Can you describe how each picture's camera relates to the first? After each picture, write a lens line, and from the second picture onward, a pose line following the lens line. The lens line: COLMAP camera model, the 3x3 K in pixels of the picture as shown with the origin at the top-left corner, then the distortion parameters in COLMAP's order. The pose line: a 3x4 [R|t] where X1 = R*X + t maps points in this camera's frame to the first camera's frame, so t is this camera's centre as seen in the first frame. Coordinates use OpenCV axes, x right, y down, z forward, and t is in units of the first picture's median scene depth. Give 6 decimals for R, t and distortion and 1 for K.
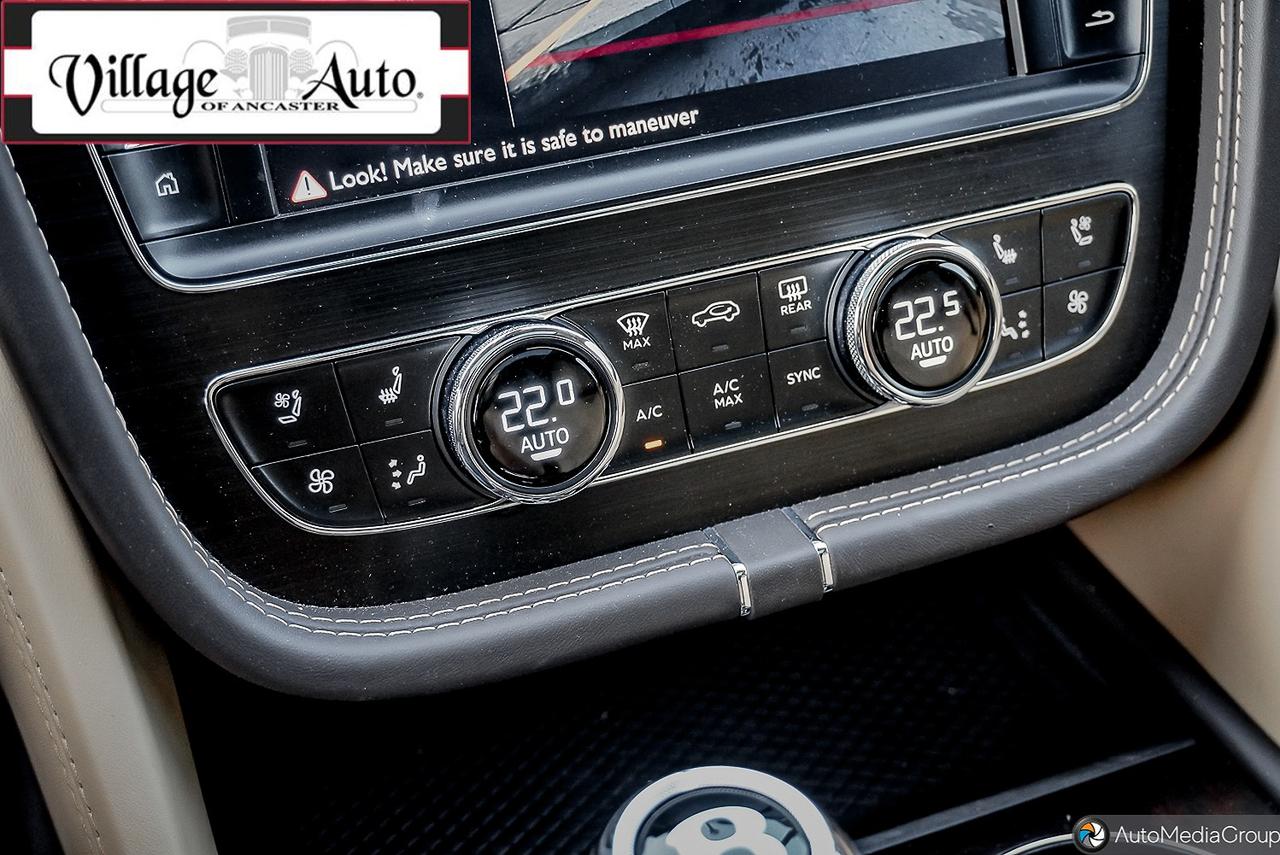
lens RADIAL K [[1860.4, 0, 644.5], [0, 1860.4, 430.4], [0, 0, 1]] dist [0.032293, 0.000000]
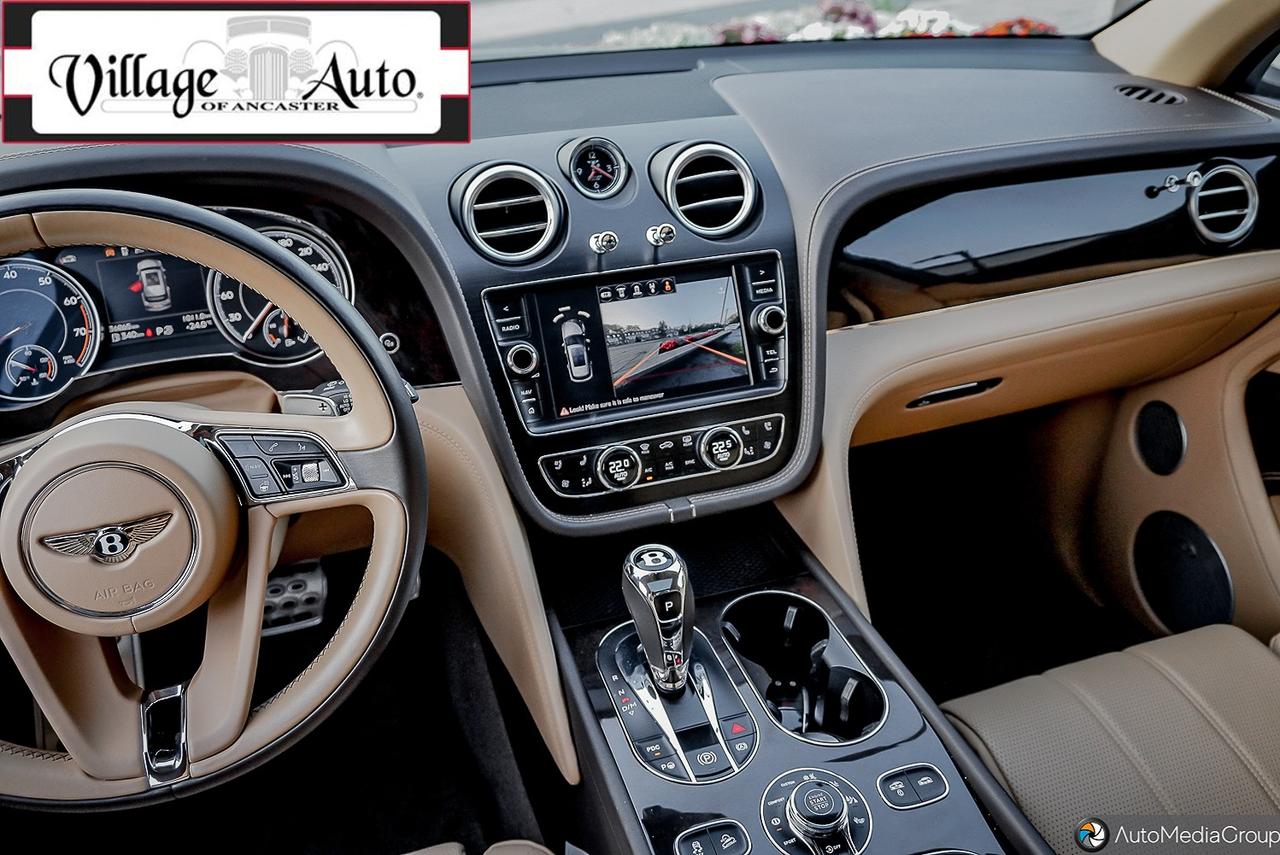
lens RADIAL K [[1032.5, 0, 632.3], [0, 1032.5, 419.7], [0, 0, 1]] dist [-0.007802, -0.016207]
pose [[0.996098, 0.015164, -0.086945, 0.154808], [-0.025530, 0.992520, -0.119380, 0.144433], [0.084485, 0.121134, 0.989034, -1.152651]]
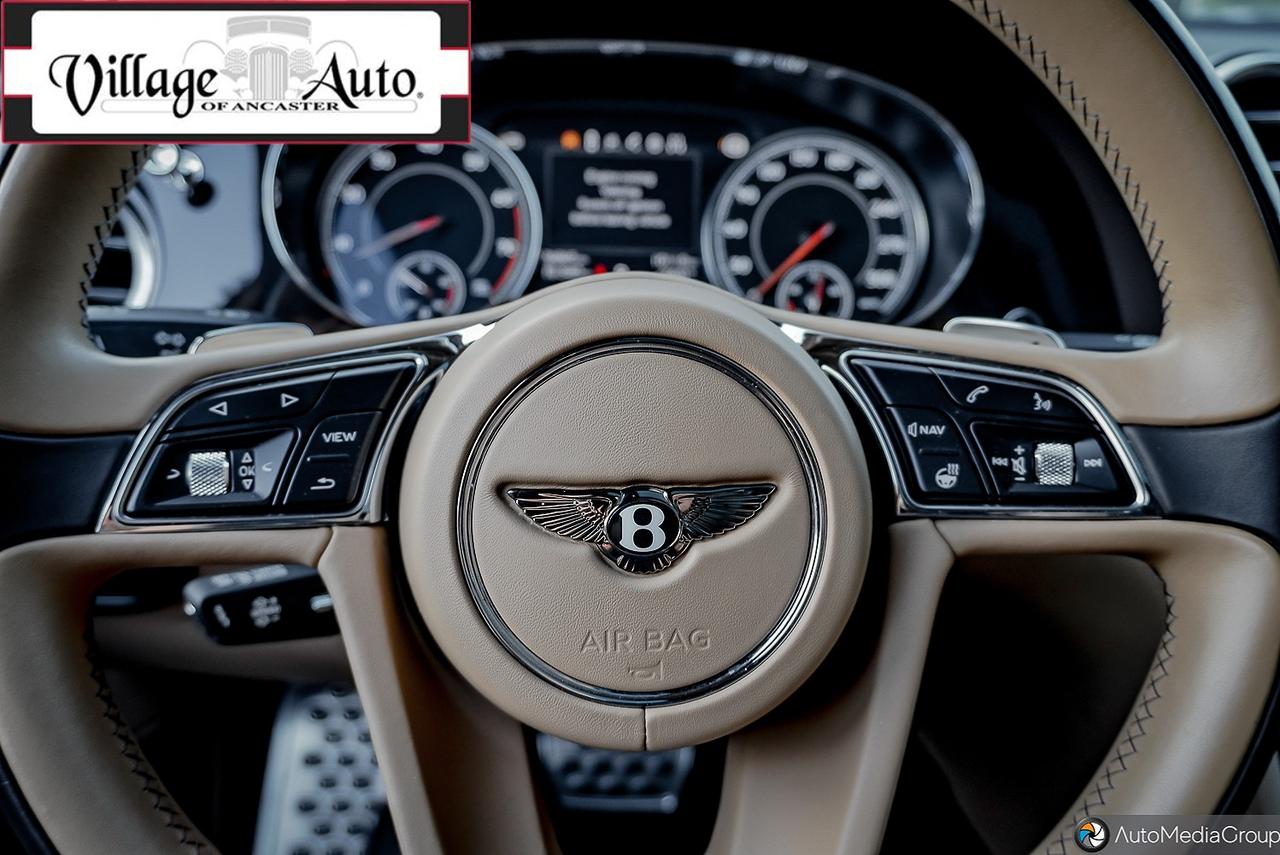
lens RADIAL K [[1170.9, 0, 667.9], [0, 1170.9, 426.9], [0, 0, 1]] dist [-0.004654, 0.000000]
pose [[0.940265, 0.141270, -0.309749, -0.477547], [-0.223117, 0.942915, -0.247246, 0.280443], [0.257138, 0.301587, 0.918110, -0.424718]]
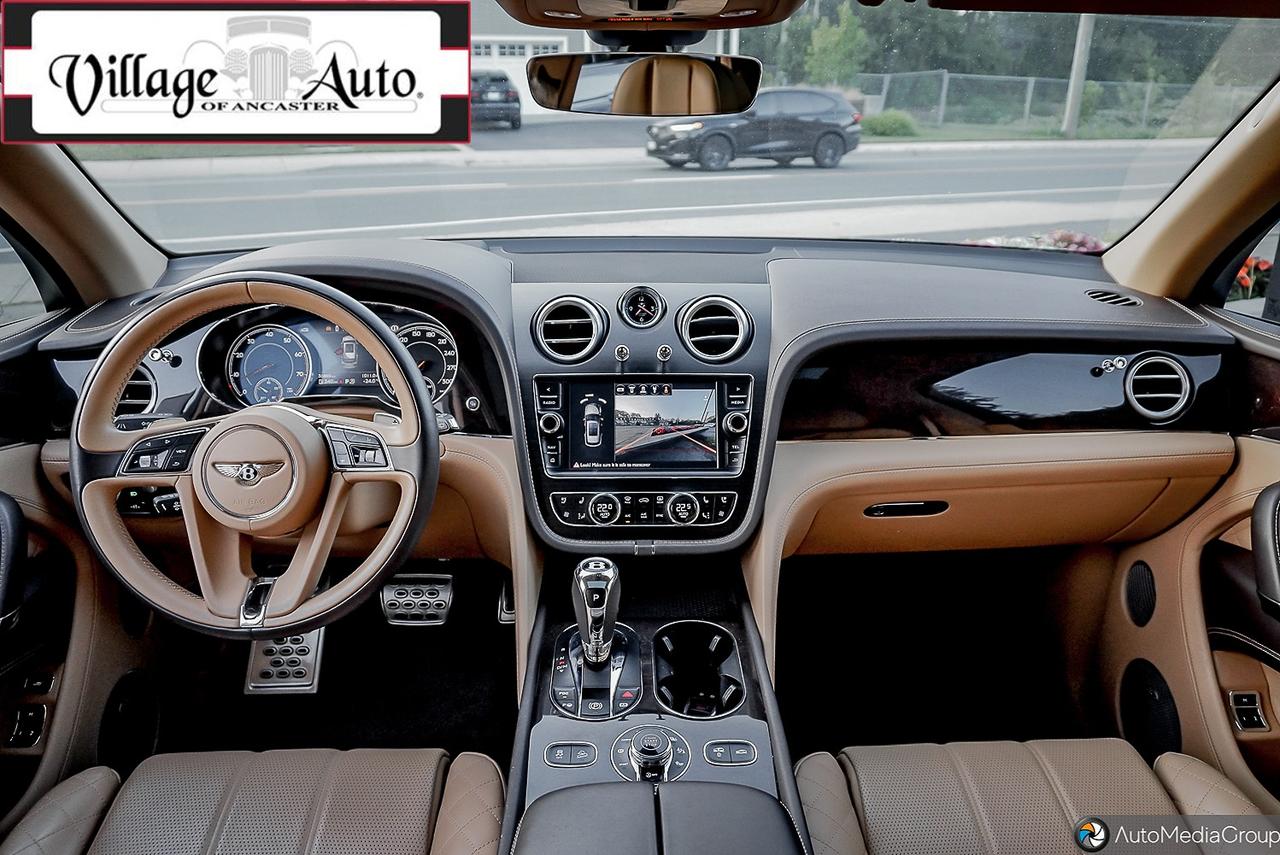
lens RADIAL K [[926.8, 0, 624.0], [0, 926.8, 409.9], [0, 0, 1]] dist [-0.048885, 0.033638]
pose [[0.926336, 0.117088, -0.358040, 0.920493], [-0.217245, 0.942536, -0.253830, 0.387163], [0.307745, 0.312914, 0.898542, -1.522656]]
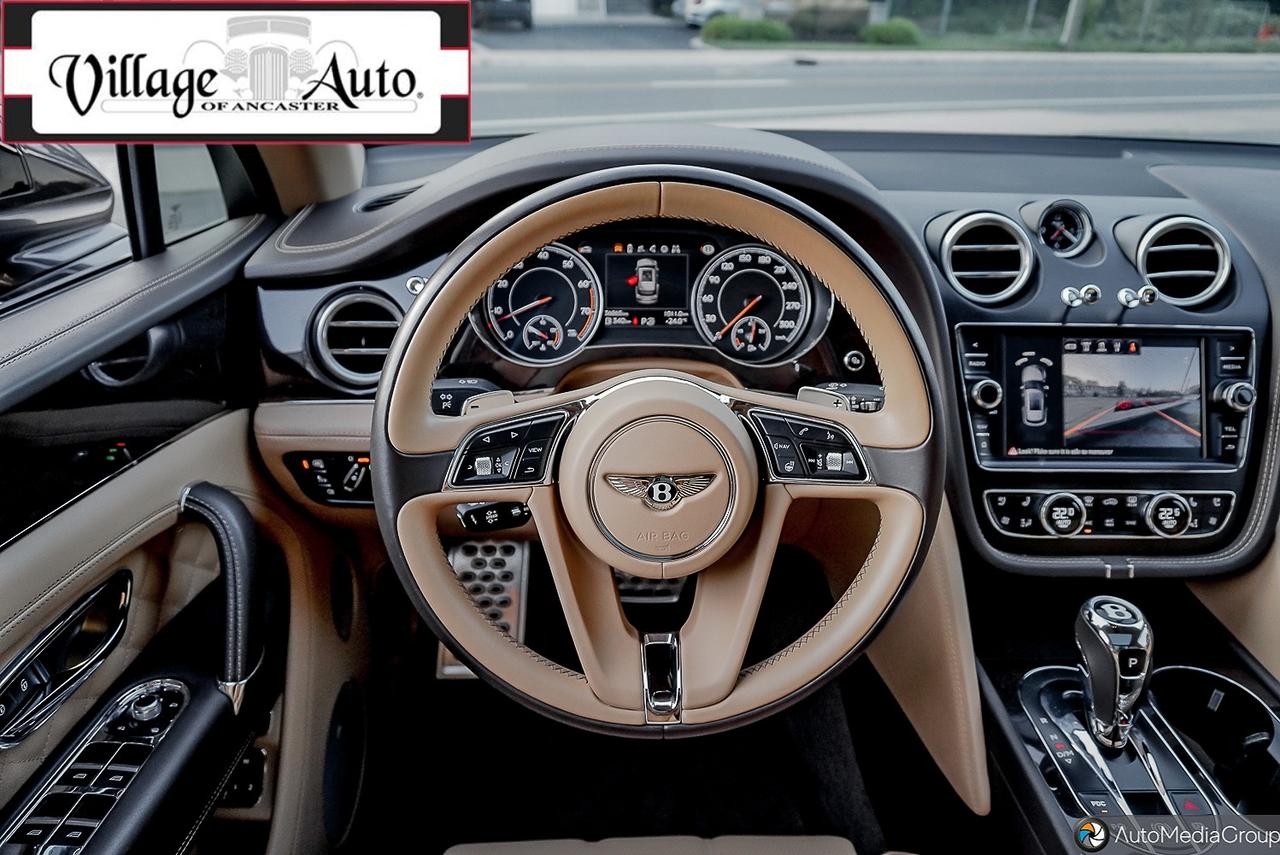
lens RADIAL K [[869.0, 0, 635.4], [0, 869.0, 421.6], [0, 0, 1]] dist [-0.038595, 0.025716]
pose [[0.927886, 0.174062, -0.329743, -0.323336], [-0.228841, 0.964050, -0.135056, 0.249550], [0.294381, 0.200776, 0.934360, -1.028972]]
